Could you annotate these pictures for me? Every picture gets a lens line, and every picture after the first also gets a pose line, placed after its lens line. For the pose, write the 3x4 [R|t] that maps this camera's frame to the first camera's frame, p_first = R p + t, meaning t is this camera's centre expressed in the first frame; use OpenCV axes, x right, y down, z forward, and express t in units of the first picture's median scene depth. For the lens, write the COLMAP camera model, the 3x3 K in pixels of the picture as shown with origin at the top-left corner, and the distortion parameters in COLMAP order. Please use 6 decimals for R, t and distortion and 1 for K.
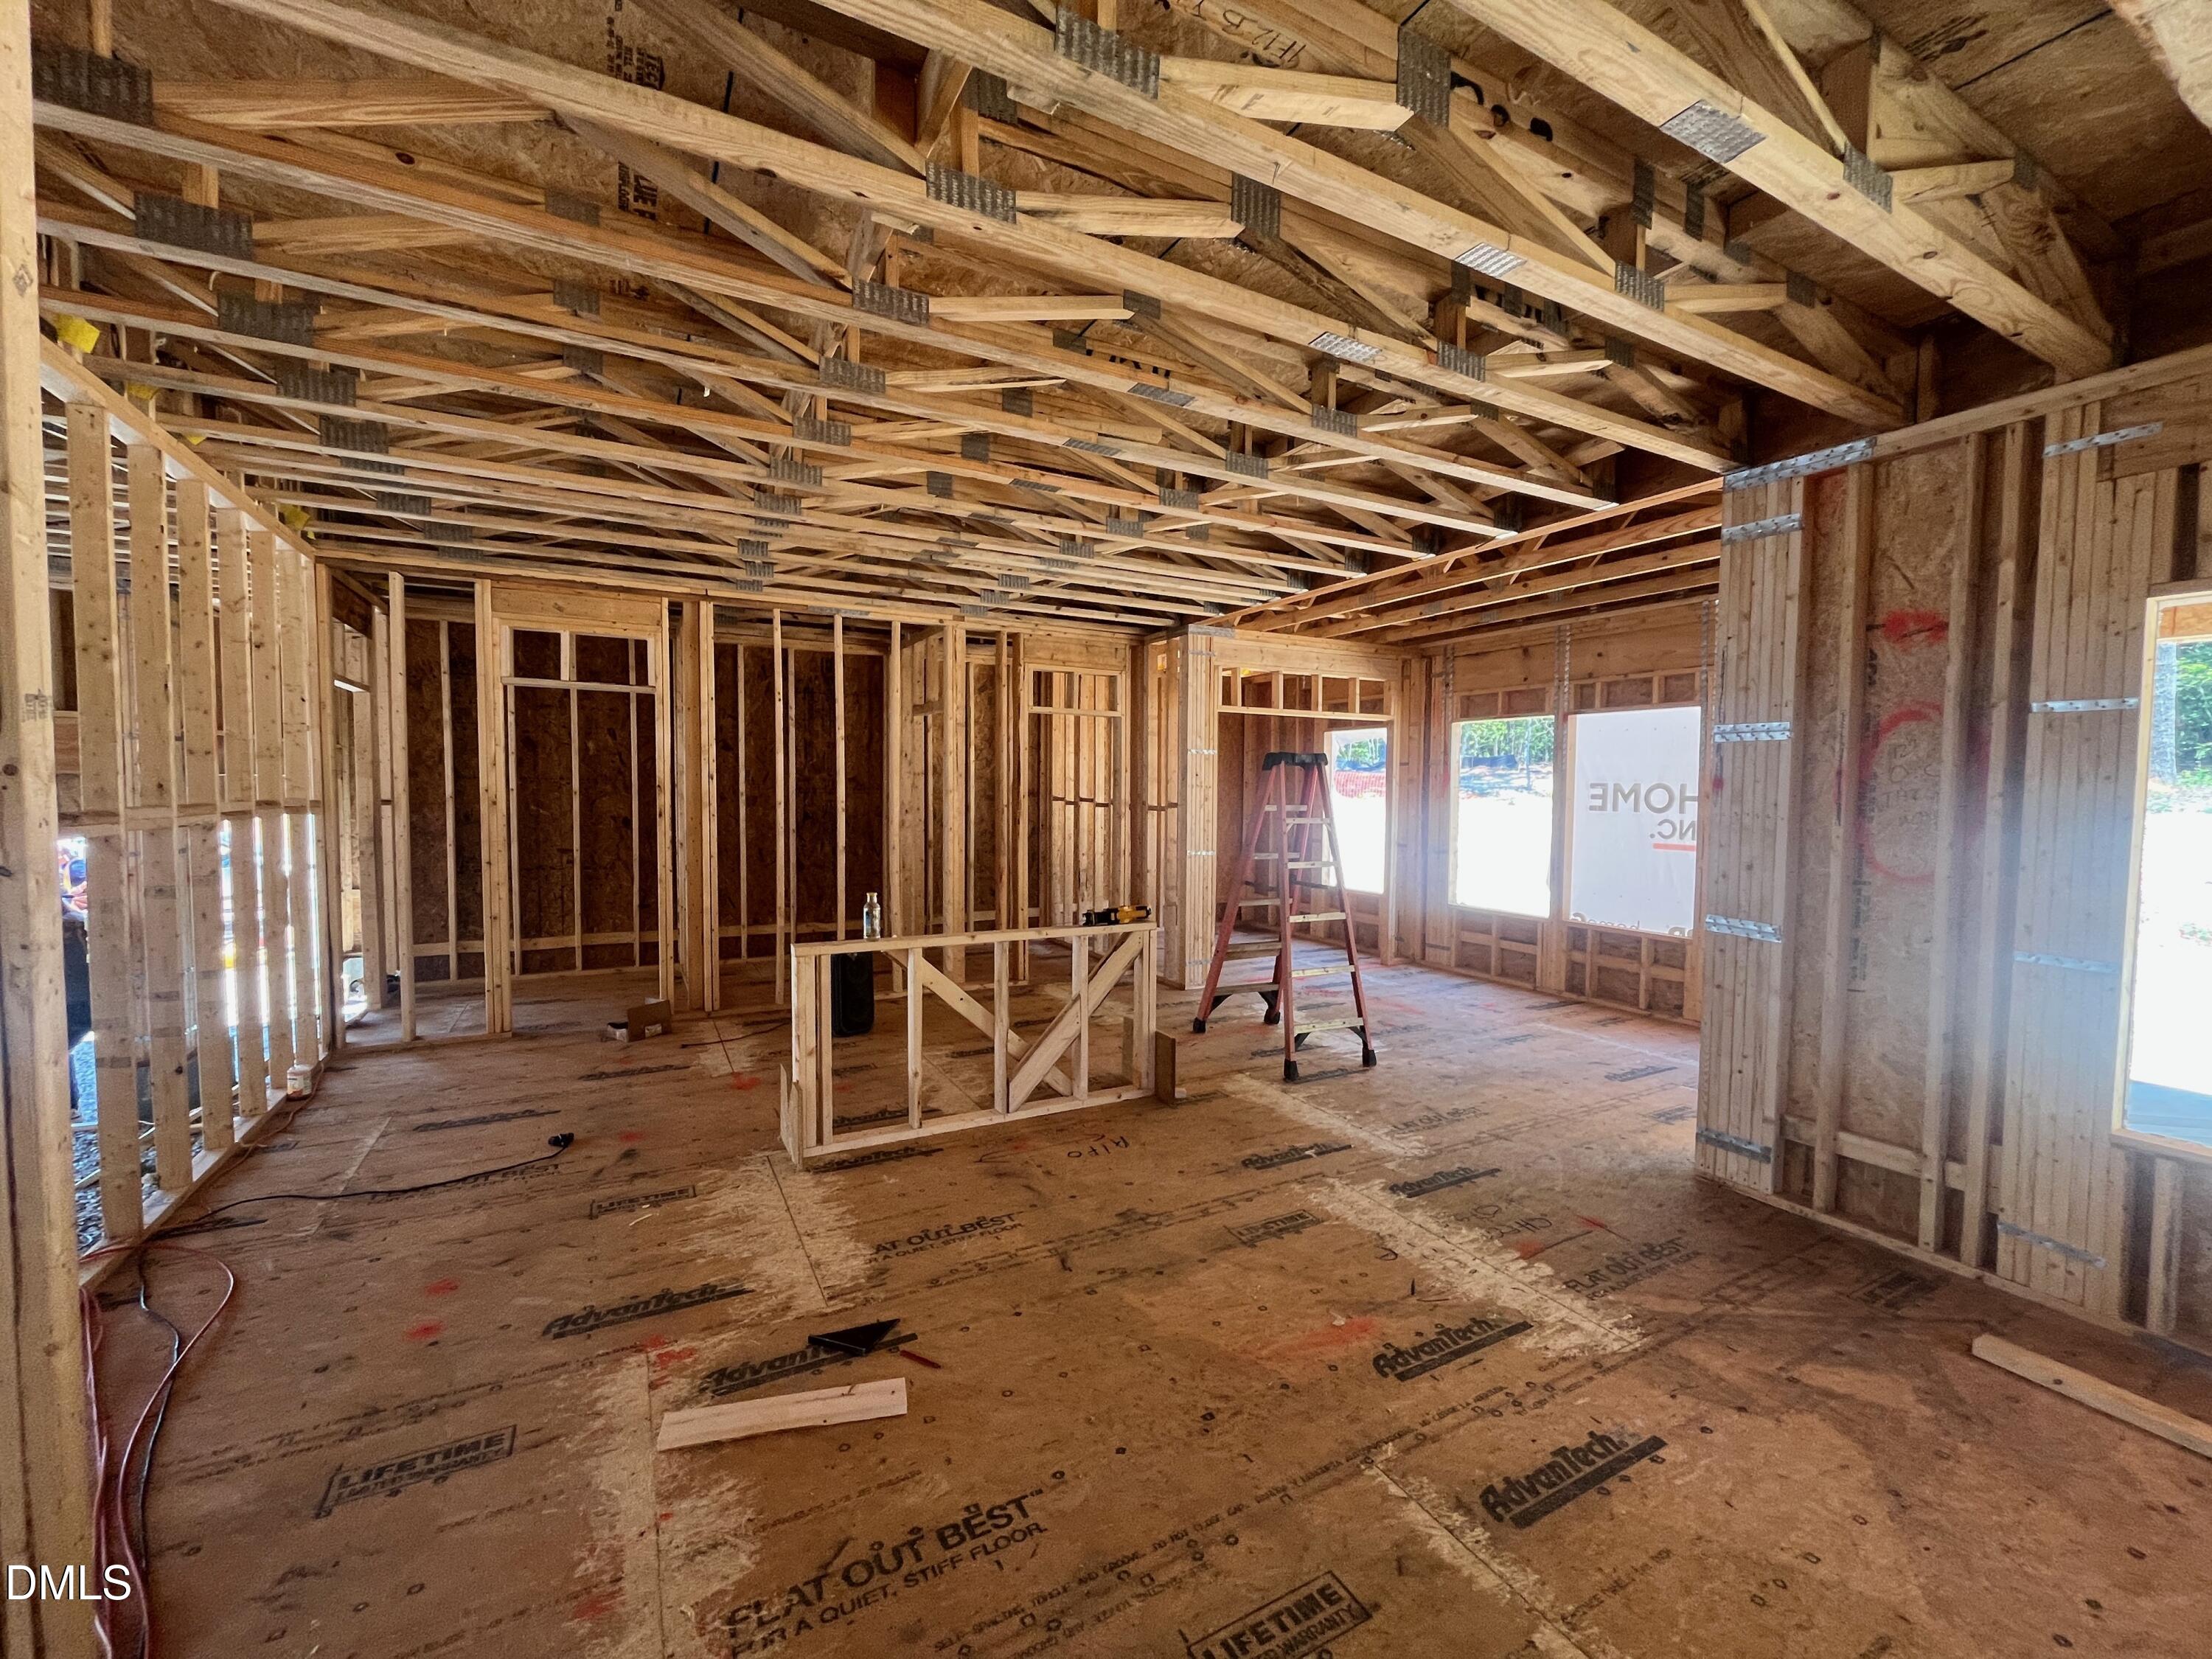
lens RADIAL K [[895.3, 0, 1101.9], [0, 895.3, 827.8], [0, 0, 1]] dist [-0.006004, 0.000046]
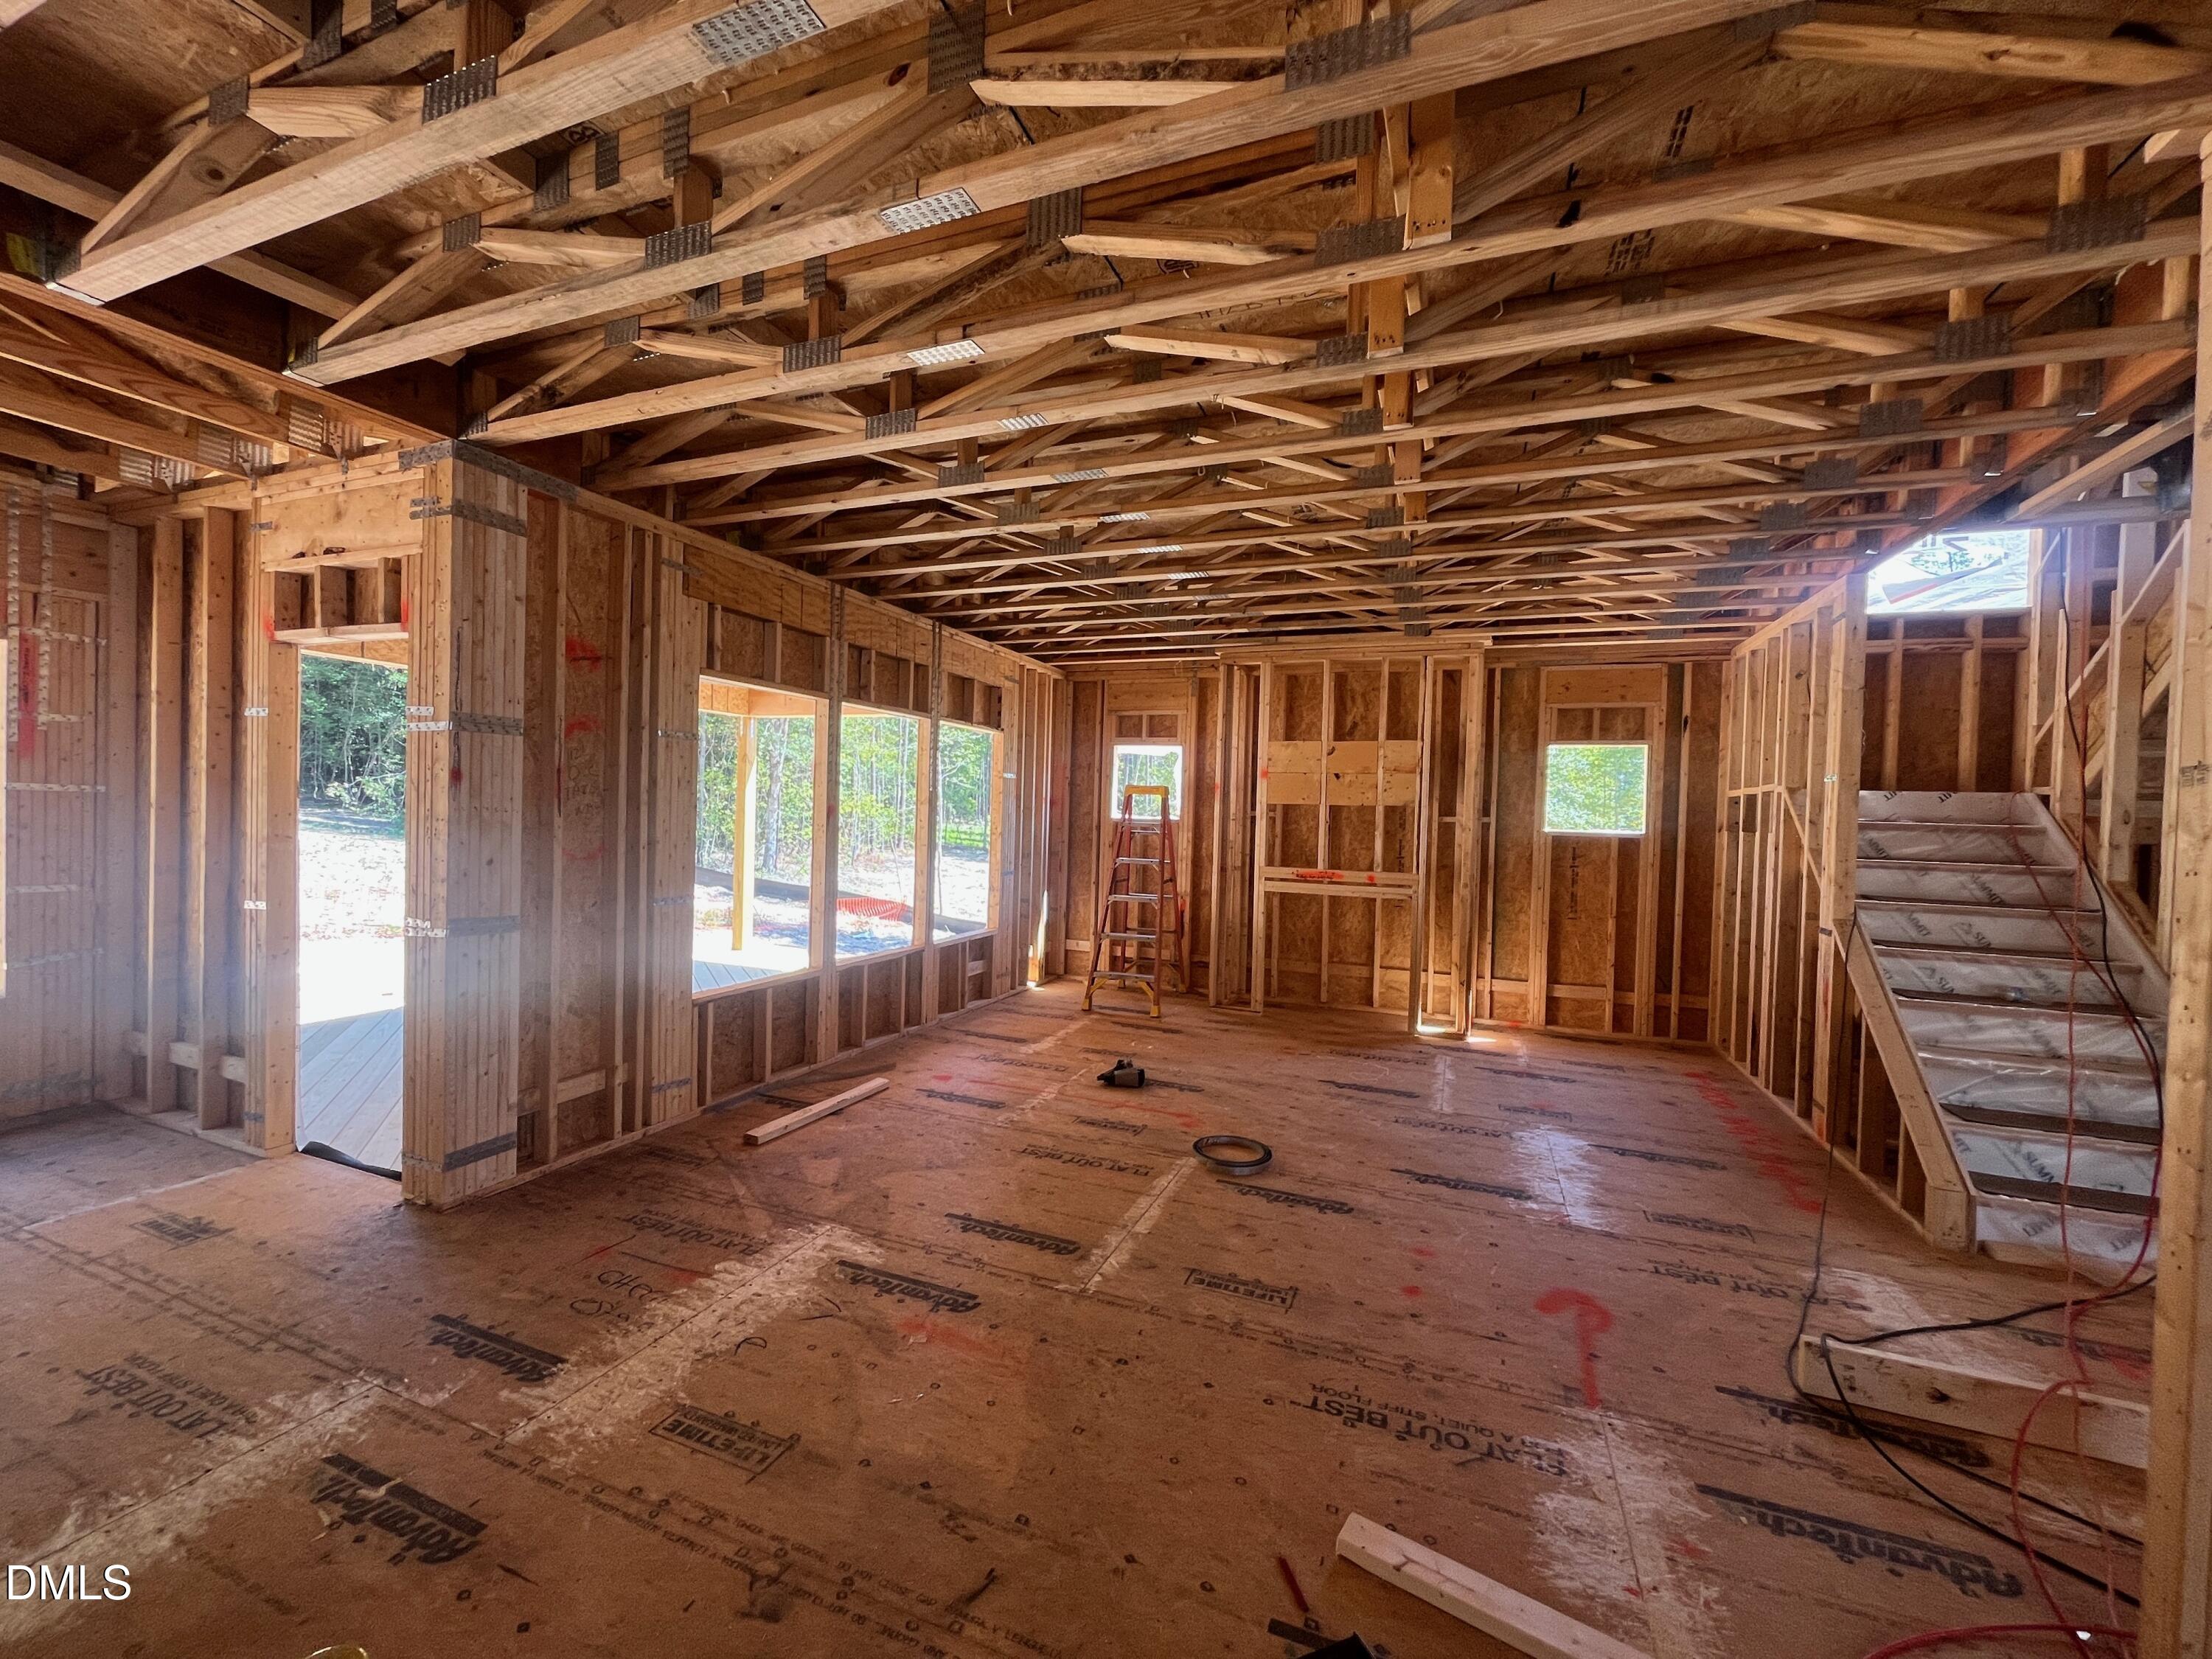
lens RADIAL K [[895.3, 0, 1101.9], [0, 895.3, 827.8], [0, 0, 1]] dist [-0.006004, 0.000046]
pose [[-0.637633, -0.044624, 0.769047, -0.563707], [-0.000427, 0.998341, 0.057574, -0.062714], [-0.770340, 0.036383, -0.636594, 1.376364]]
